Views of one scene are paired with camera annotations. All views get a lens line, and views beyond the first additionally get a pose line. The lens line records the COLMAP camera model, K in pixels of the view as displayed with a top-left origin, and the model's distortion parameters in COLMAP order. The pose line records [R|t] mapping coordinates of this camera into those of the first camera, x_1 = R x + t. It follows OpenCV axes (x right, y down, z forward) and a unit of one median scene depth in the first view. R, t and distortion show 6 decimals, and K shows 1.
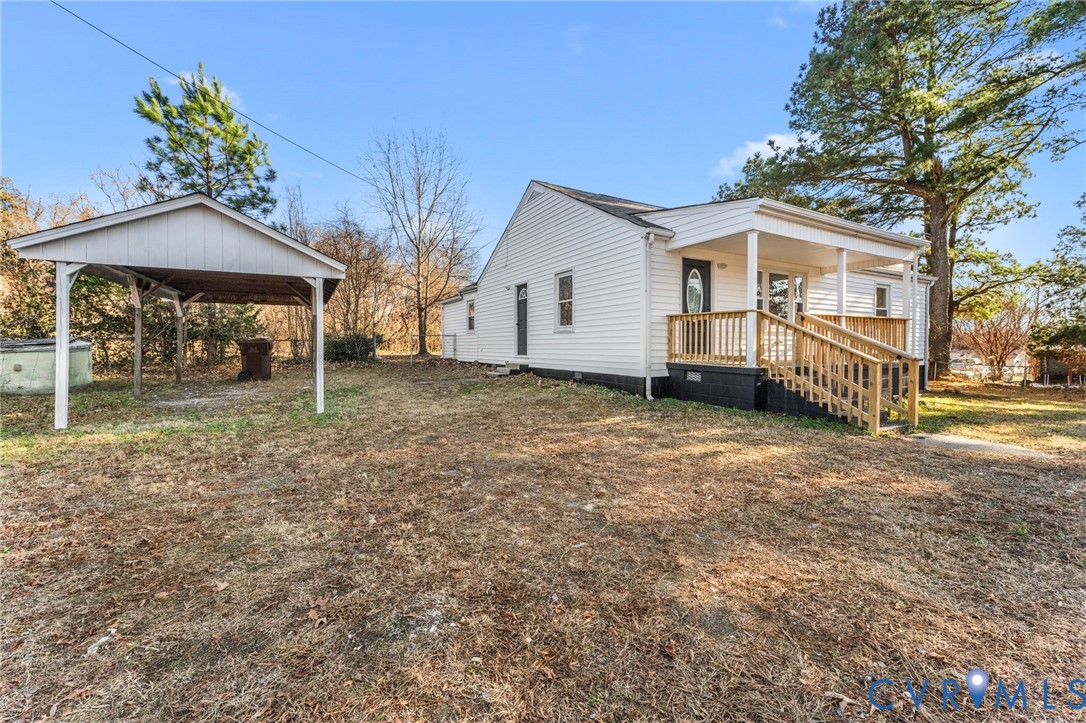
lens RADIAL K [[449.5, 0, 544.3], [0, 449.5, 350.4], [0, 0, 1]] dist [-0.000366, -0.000294]
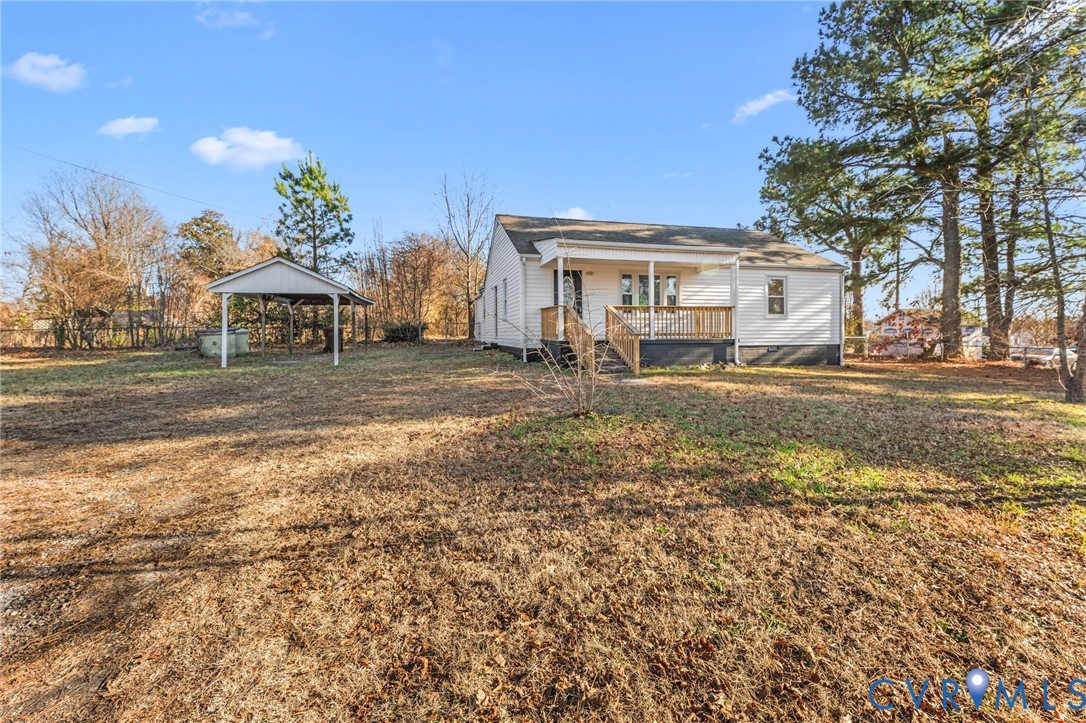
lens RADIAL K [[449.5, 0, 535.3], [0, 449.5, 338.7], [0, 0, 1]] dist [-0.000366, -0.000294]
pose [[0.963635, -0.003718, -0.267197, 0.431656], [0.004168, 0.999991, 0.001118, 0.015270], [0.267191, -0.002191, 0.963641, -0.314840]]
